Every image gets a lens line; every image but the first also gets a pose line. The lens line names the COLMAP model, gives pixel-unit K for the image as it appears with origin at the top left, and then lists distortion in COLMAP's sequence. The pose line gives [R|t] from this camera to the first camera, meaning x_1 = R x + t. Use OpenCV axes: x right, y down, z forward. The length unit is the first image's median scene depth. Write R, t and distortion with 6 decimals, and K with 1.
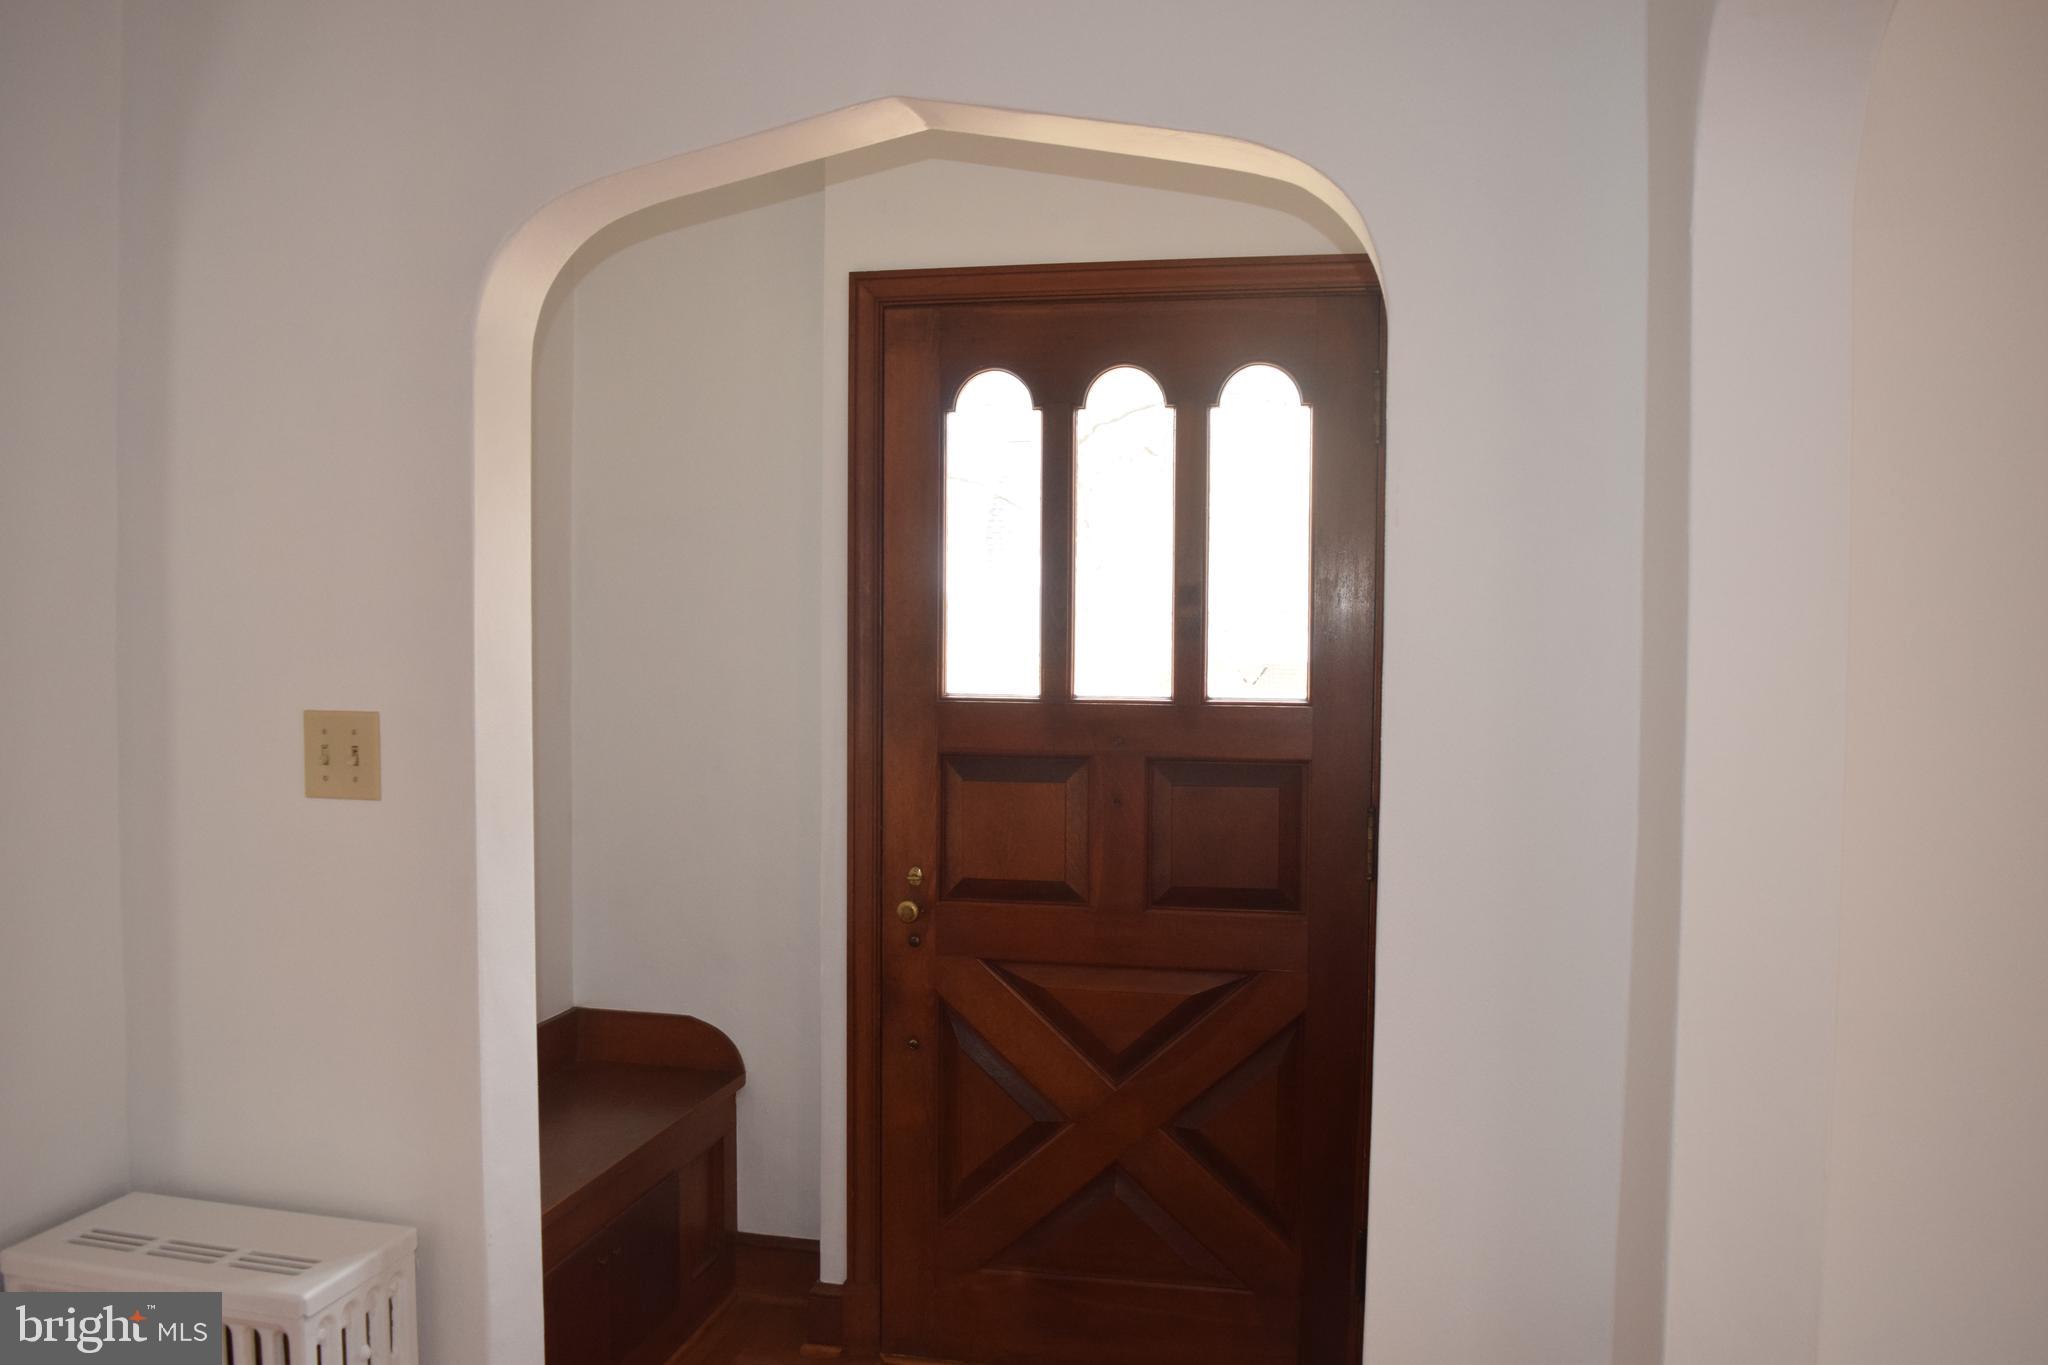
lens RADIAL K [[1615.0, 0, 1015.4], [0, 1615.0, 675.4], [0, 0, 1]] dist [-0.091768, 0.016065]
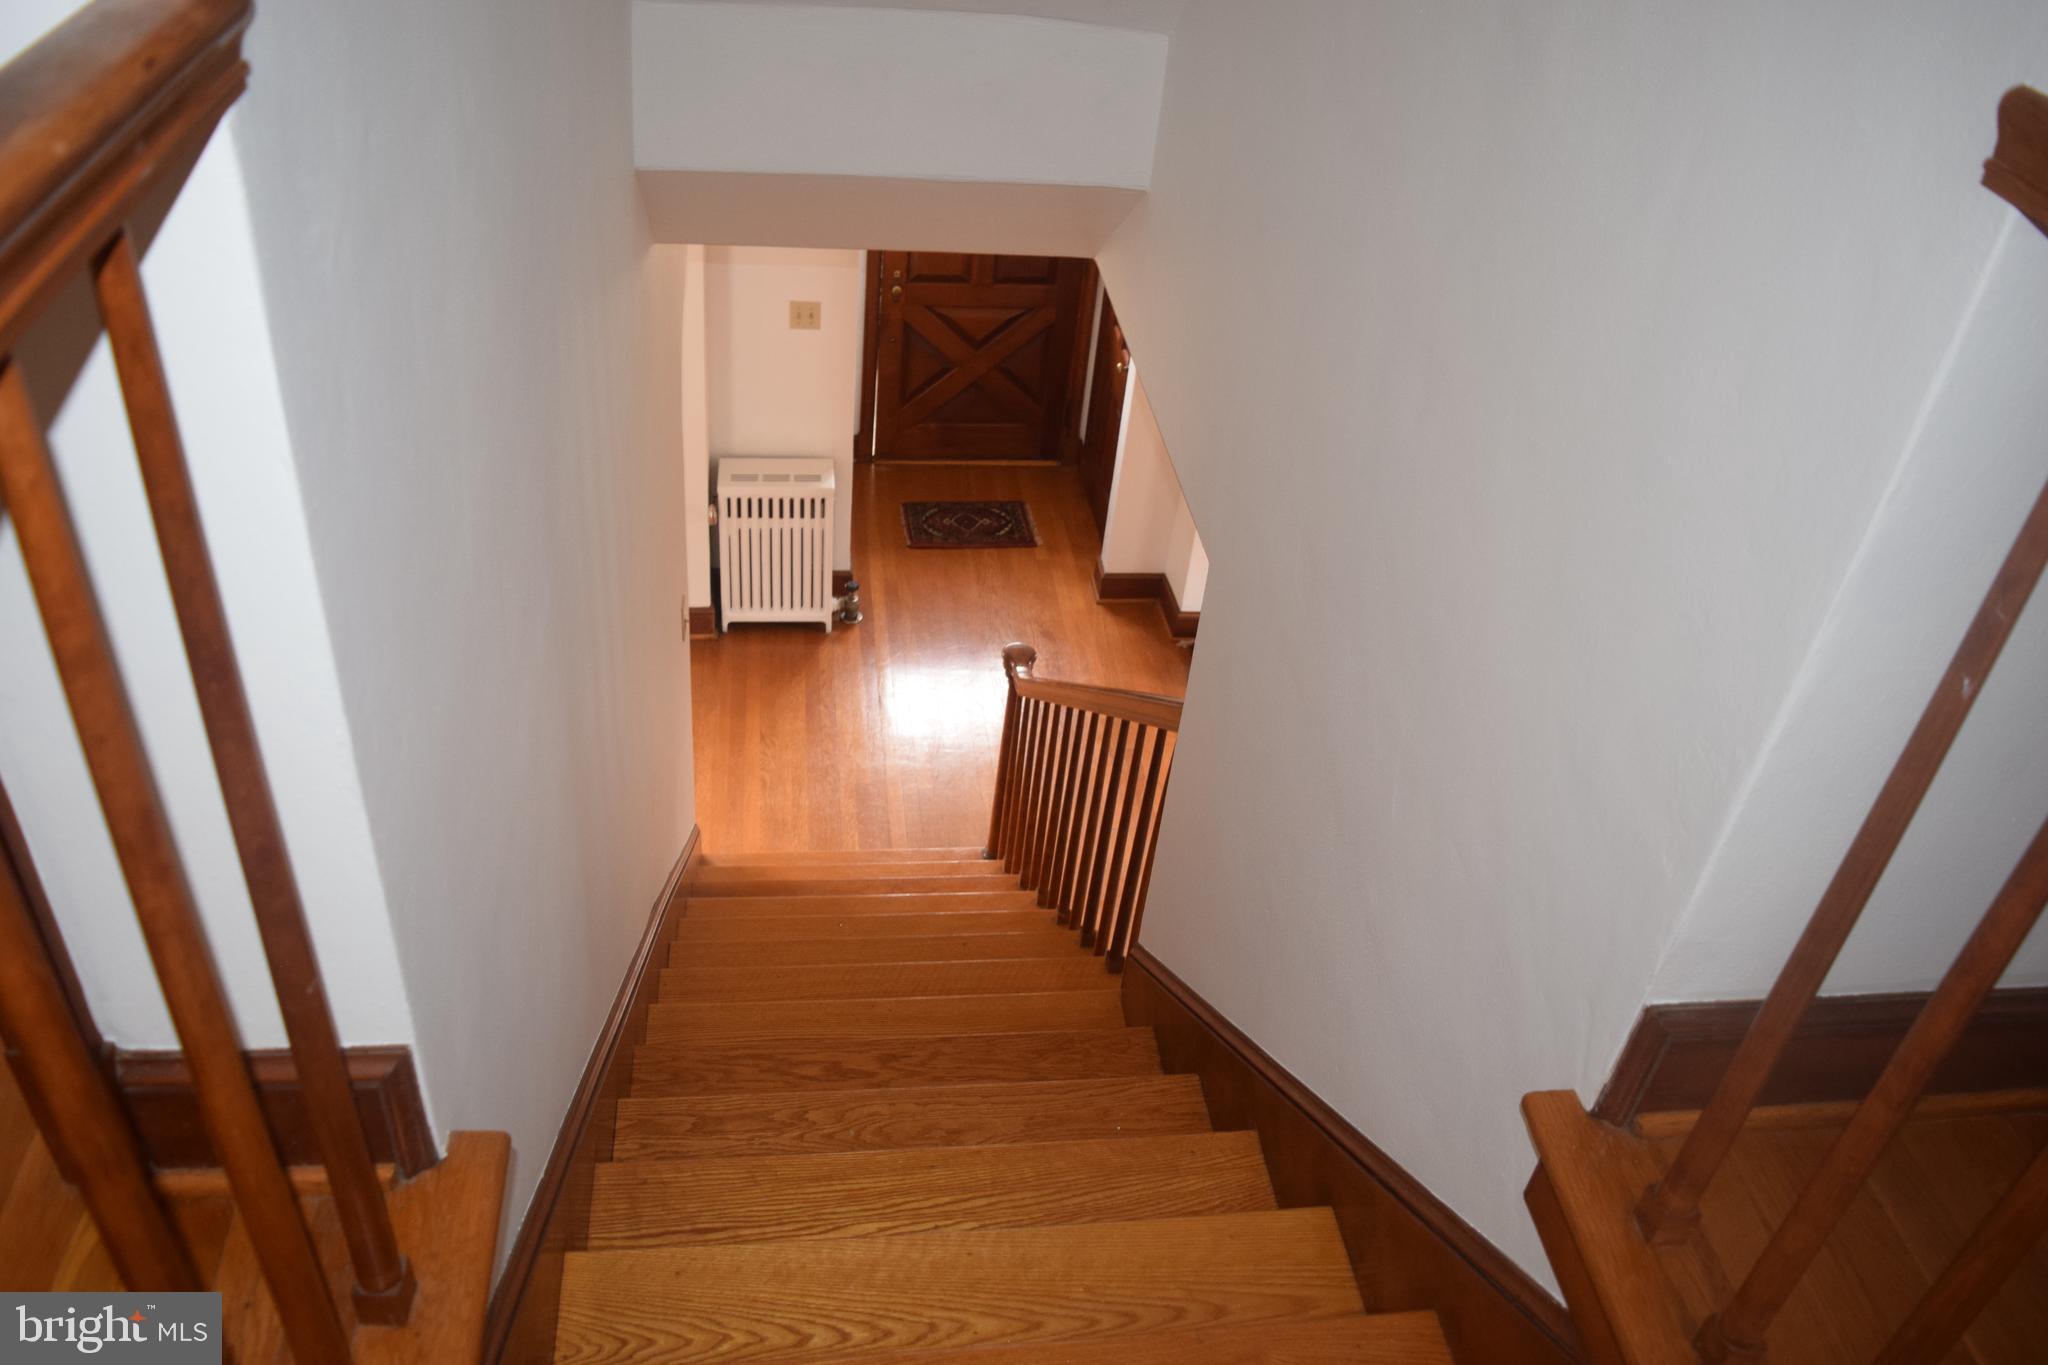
lens RADIAL K [[1615.0, 0, 1015.4], [0, 1615.0, 675.4], [0, 0, 1]] dist [-0.091768, 0.016065]
pose [[0.939809, -0.138799, 0.312240, -0.716257], [-0.068554, 0.818615, 0.570237, -0.746531], [-0.334752, -0.557320, 0.759826, -1.164702]]
